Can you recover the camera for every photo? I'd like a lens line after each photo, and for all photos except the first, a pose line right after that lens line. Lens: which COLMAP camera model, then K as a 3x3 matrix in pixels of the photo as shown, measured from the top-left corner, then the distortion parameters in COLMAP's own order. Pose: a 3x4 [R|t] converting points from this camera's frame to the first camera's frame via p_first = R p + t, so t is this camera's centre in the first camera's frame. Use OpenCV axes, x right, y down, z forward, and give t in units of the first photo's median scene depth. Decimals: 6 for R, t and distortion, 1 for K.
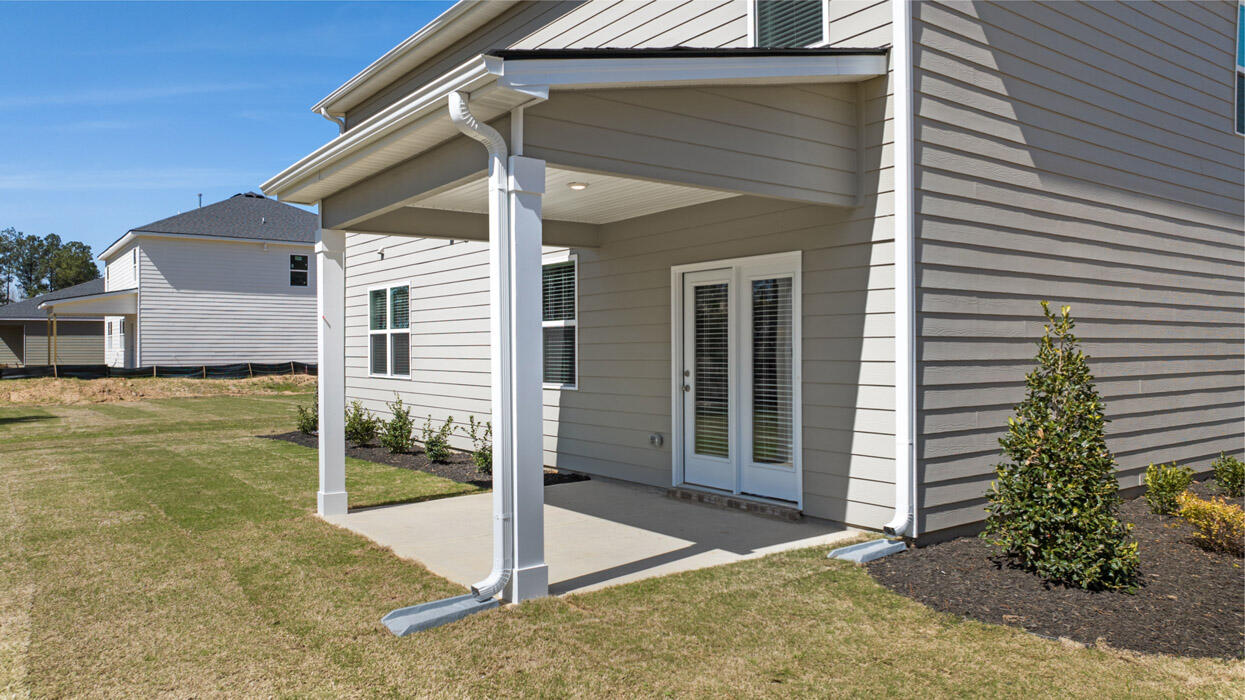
lens RADIAL K [[882.7, 0, 622.5], [0, 882.7, 350.0], [0, 0, 1]] dist [-0.022683, -0.000693]
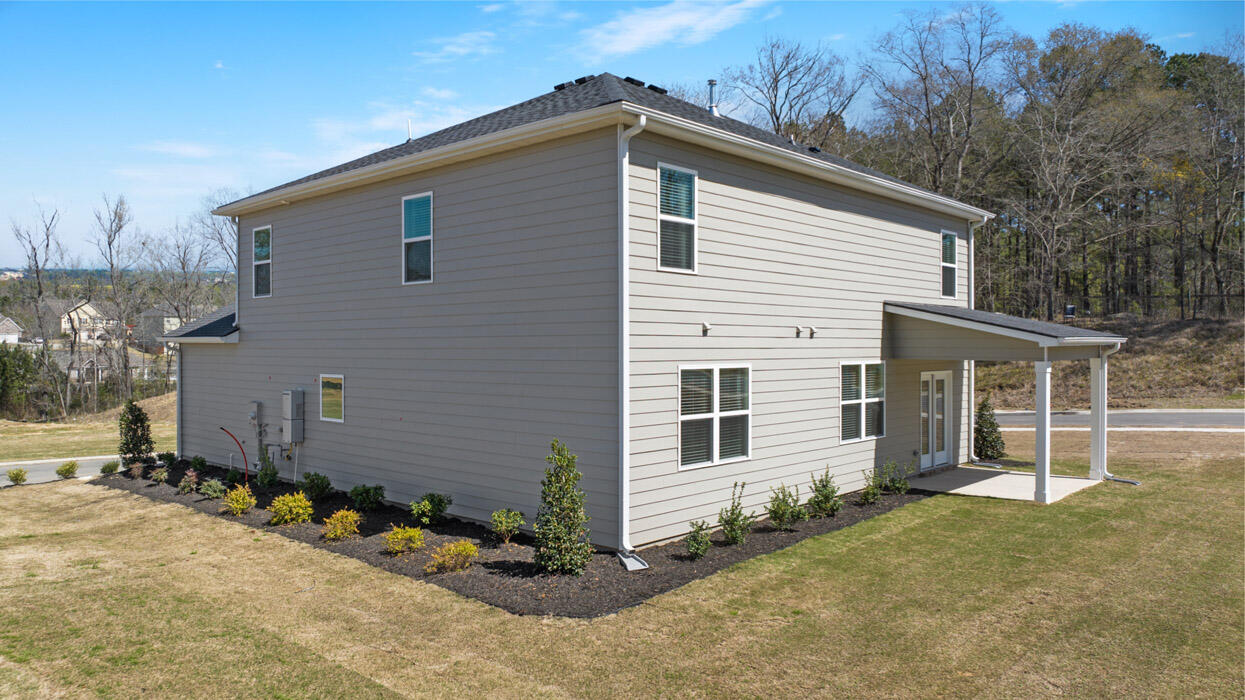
lens RADIAL K [[889.1, 0, 622.5], [0, 889.1, 350.0], [0, 0, 1]] dist [-0.001153, -0.000932]
pose [[-0.187894, 0.008768, 0.982150, -2.354618], [0.009117, 0.999933, -0.007182, -0.168106], [-0.982147, 0.007605, -0.187961, 2.562268]]
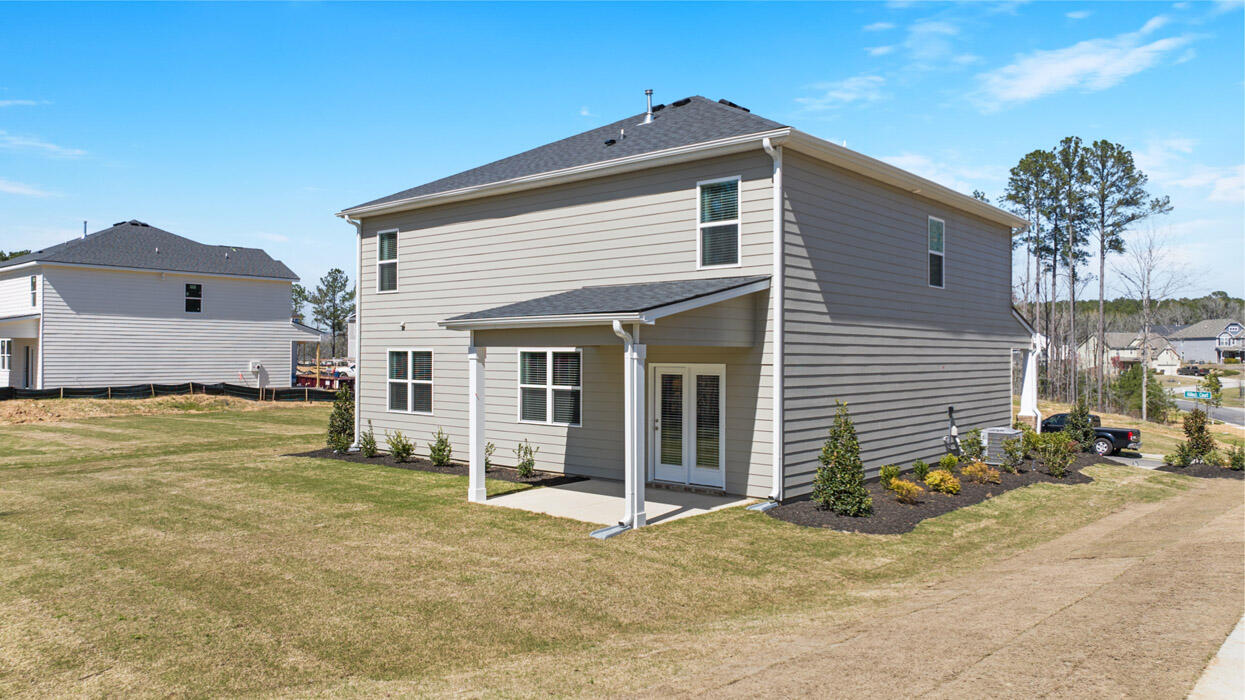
lens RADIAL K [[874.7, 0, 622.5], [0, 874.7, 350.0], [0, 0, 1]] dist [-0.012607, -0.000815]
pose [[0.975686, 0.009768, 0.218954, -0.481814], [-0.008478, 0.999941, -0.006830, -0.130952], [-0.219008, 0.004807, 0.975711, -0.941825]]
